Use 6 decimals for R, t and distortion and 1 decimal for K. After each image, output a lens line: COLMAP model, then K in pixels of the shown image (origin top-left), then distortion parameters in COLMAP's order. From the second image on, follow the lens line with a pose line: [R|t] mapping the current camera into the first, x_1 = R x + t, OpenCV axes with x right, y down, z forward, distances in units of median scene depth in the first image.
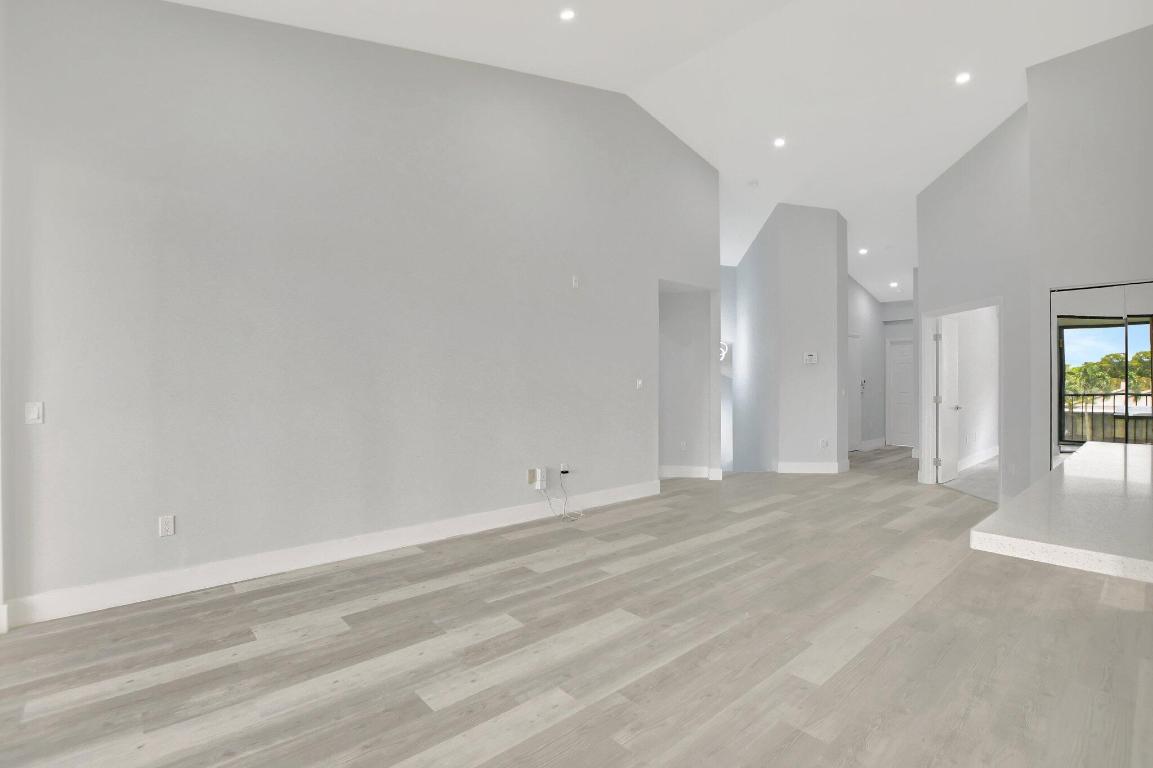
lens RADIAL K [[530.0, 0, 583.7], [0, 530.0, 385.7], [0, 0, 1]] dist [-0.020845, 0.000094]
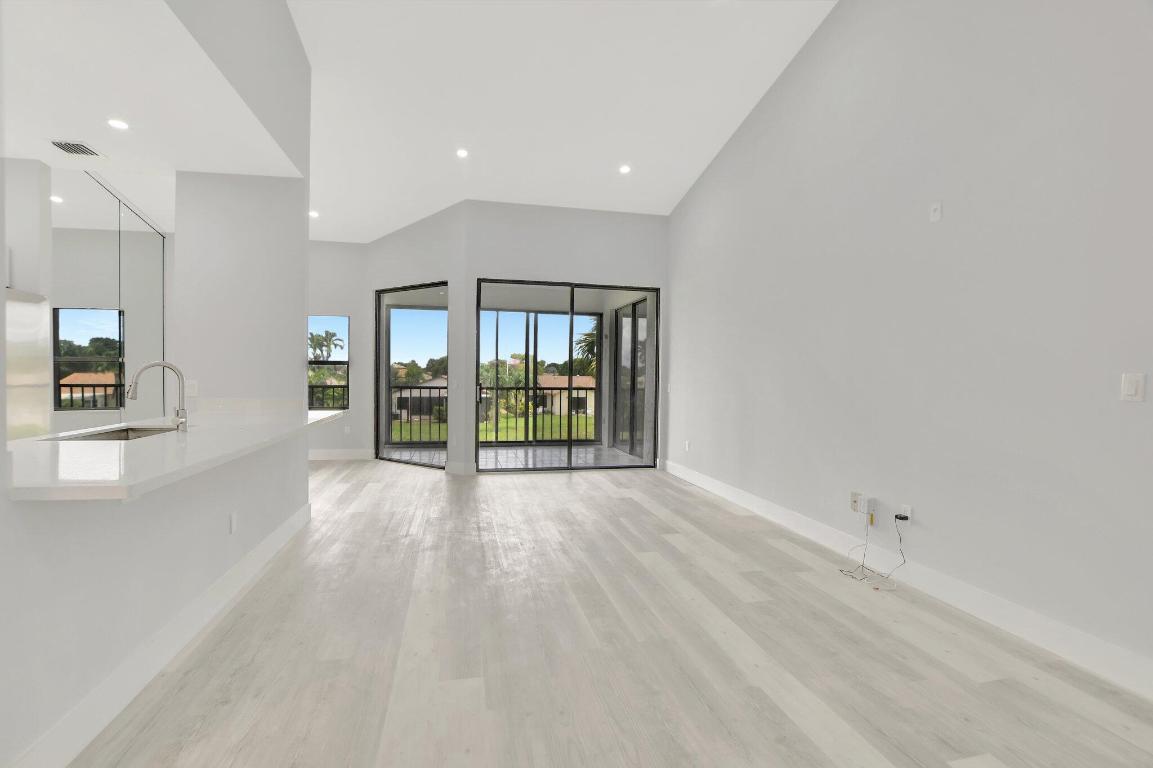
lens RADIAL K [[524.9, 0, 569.0], [0, 524.9, 378.9], [0, 0, 1]] dist [0.000454, 0.000088]
pose [[-0.507104, -0.001897, -0.861883, 0.909237], [-0.016965, 0.999826, 0.007781, -0.001945], [0.861718, 0.018567, -0.507048, 1.234193]]
